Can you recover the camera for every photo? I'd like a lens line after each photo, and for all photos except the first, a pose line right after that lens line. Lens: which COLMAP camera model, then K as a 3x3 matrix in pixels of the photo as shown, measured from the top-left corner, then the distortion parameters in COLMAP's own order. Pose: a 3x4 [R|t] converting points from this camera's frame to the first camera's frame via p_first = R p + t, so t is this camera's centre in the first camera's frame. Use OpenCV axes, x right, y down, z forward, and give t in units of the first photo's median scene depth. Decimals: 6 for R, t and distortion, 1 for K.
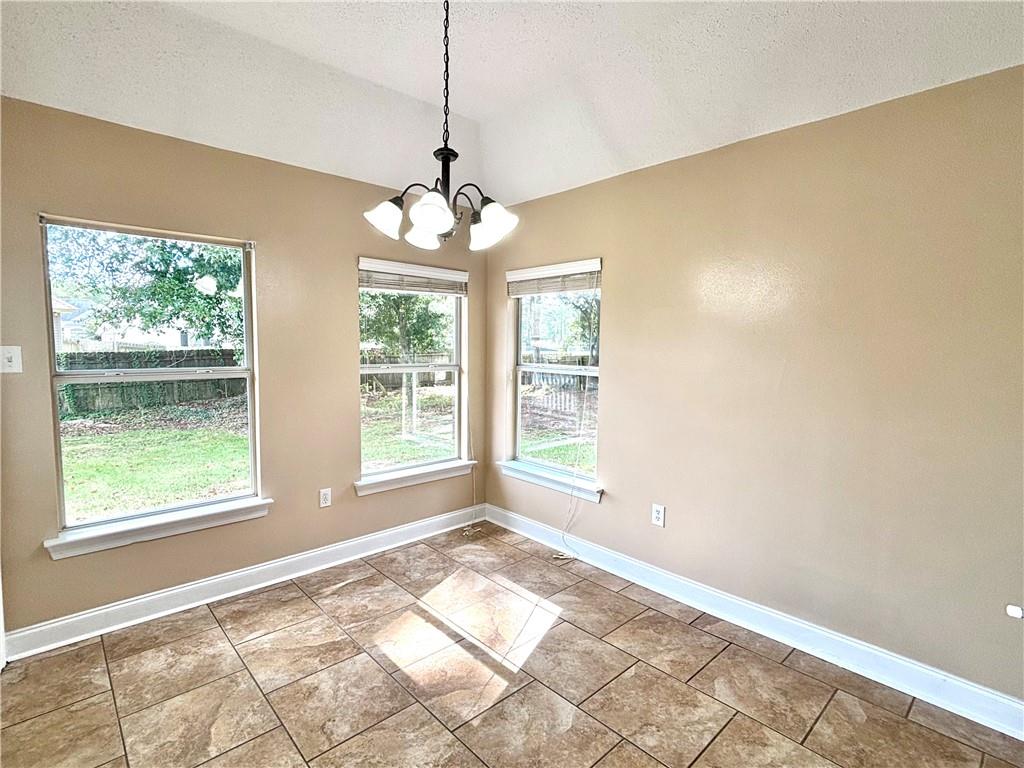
lens RADIAL K [[507.0, 0, 510.2], [0, 507.0, 383.0], [0, 0, 1]] dist [0.007524, -0.004429]
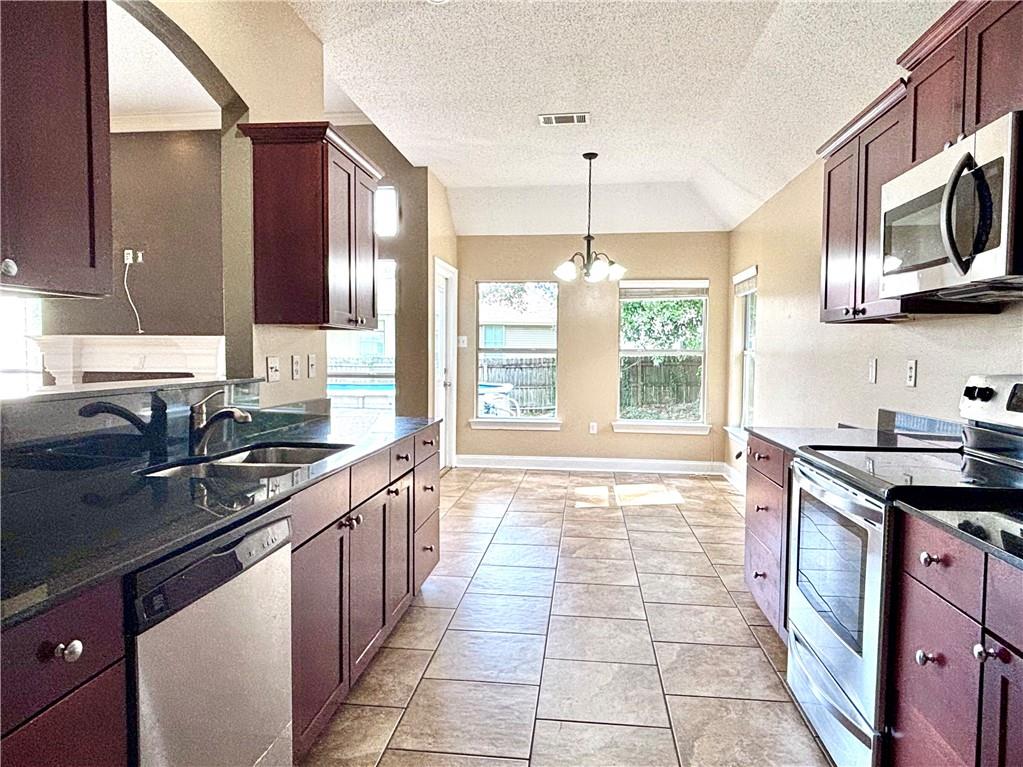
lens RADIAL K [[679.3, 0, 508.0], [0, 679.3, 384.7], [0, 0, 1]] dist [0.002301, -0.001422]
pose [[0.646965, 0.032347, -0.761833, 1.299100], [-0.060973, 0.998095, -0.009401, 0.141745], [0.760078, 0.052533, 0.647705, -0.738594]]
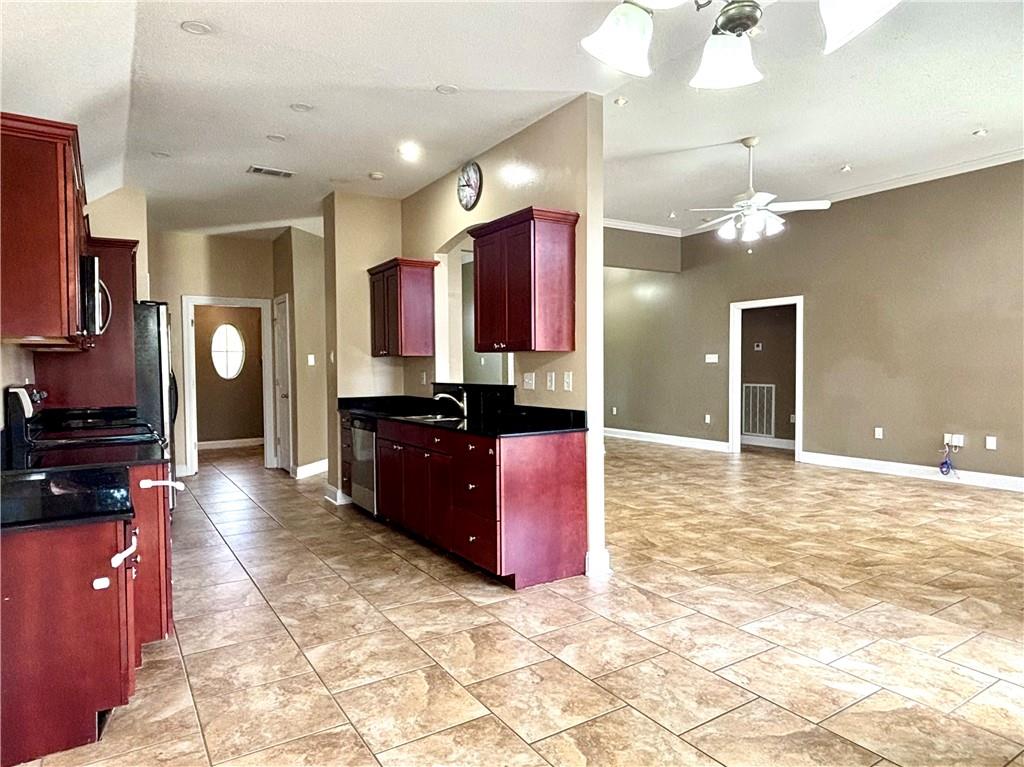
lens RADIAL K [[624.3, 0, 505.1], [0, 624.3, 385.7], [0, 0, 1]] dist [-0.008196, -0.006923]
pose [[-0.983118, -0.006305, 0.182863, -0.015386], [0.013753, 0.994033, 0.108214, -0.023531], [-0.182454, 0.108902, -0.977165, 1.182814]]
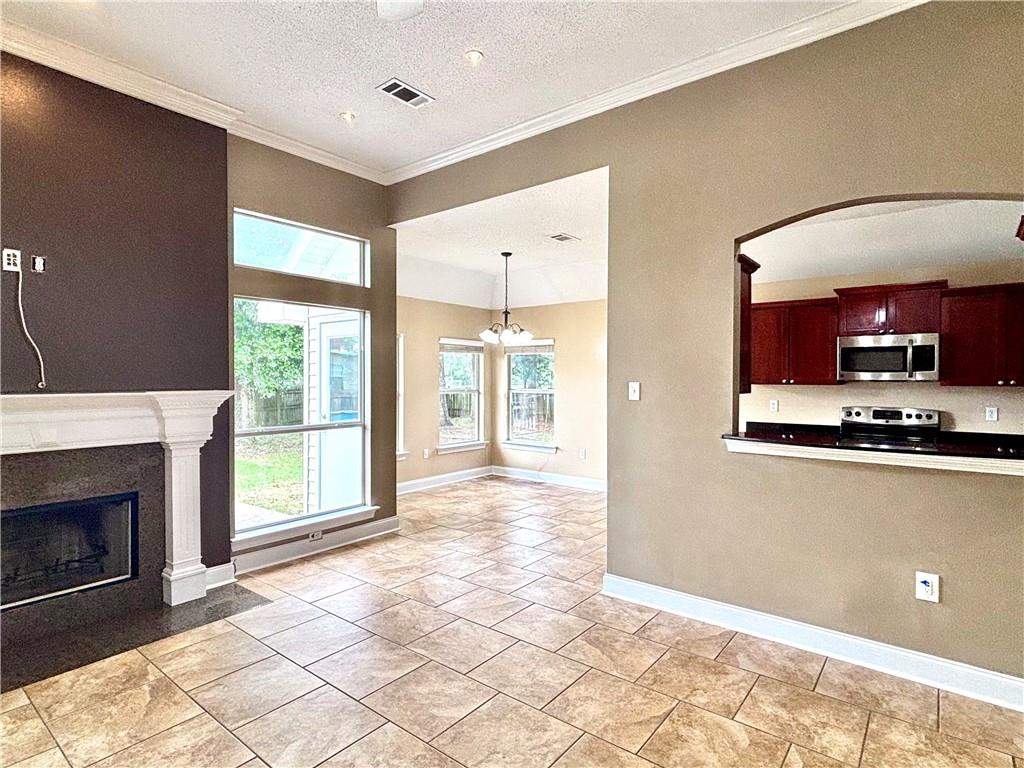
lens RADIAL K [[542.7, 0, 511.1], [0, 542.7, 383.9], [0, 0, 1]] dist [-0.005736, 0.002788]
pose [[0.988626, -0.008328, 0.150167, -0.404831], [0.018299, 0.997708, -0.065140, 0.105989], [-0.149280, 0.067147, 0.986512, -1.434182]]
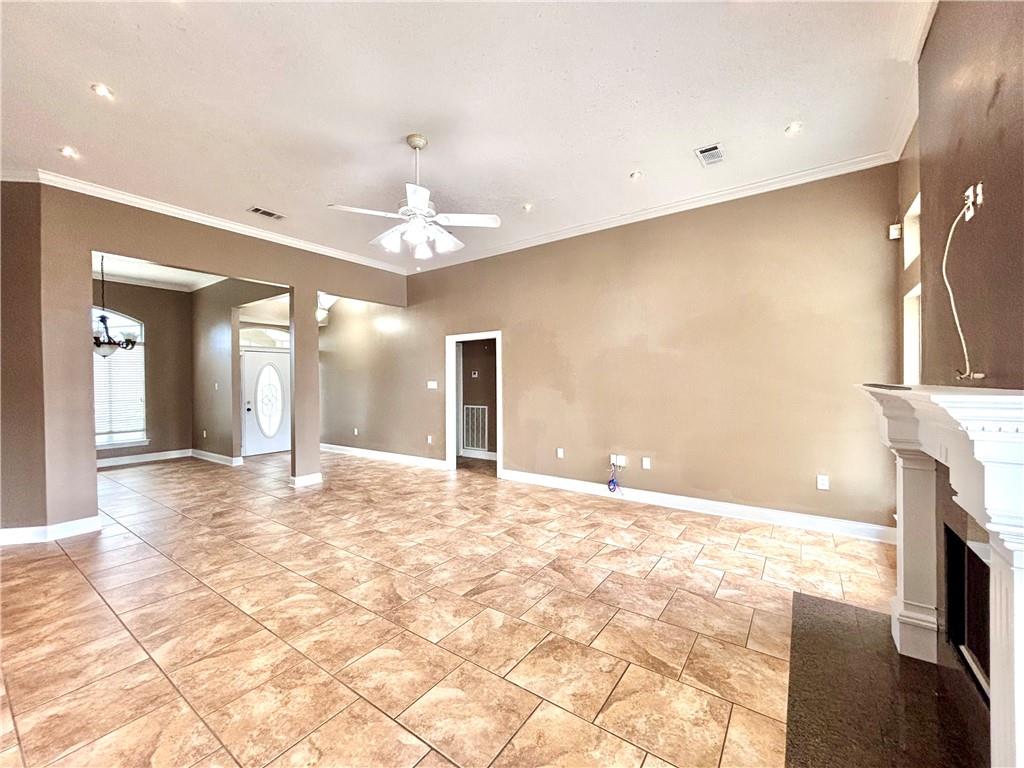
lens RADIAL K [[412.6, 0, 510.6], [0, 412.6, 382.6], [0, 0, 1]] dist [0.003470, 0.001271]
pose [[-0.978989, 0.002844, -0.203894, -0.448375], [-0.013644, 0.996748, 0.079414, -0.007704], [0.203456, 0.080527, -0.975767, 0.201517]]
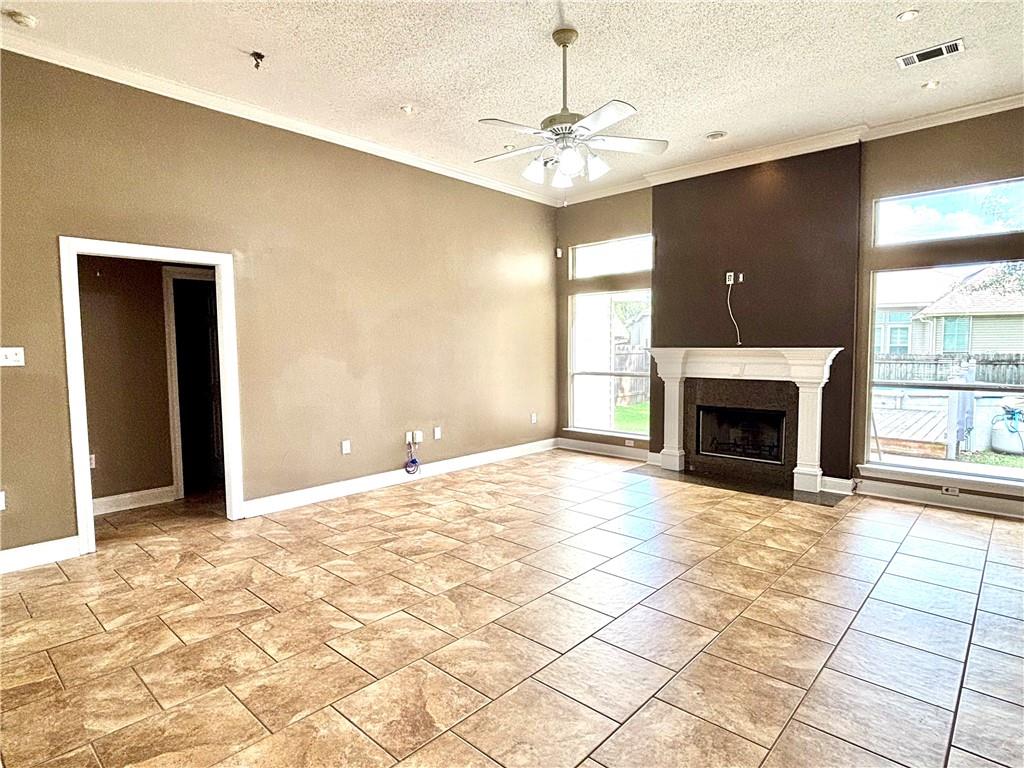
lens RADIAL K [[558.2, 0, 509.3], [0, 558.2, 384.7], [0, 0, 1]] dist [0.005245, -0.011691]
pose [[0.072739, 0.064414, -0.995269, 0.848110], [-0.071763, 0.995664, 0.059195, 0.112102], [0.994766, 0.067118, 0.077047, -1.224900]]
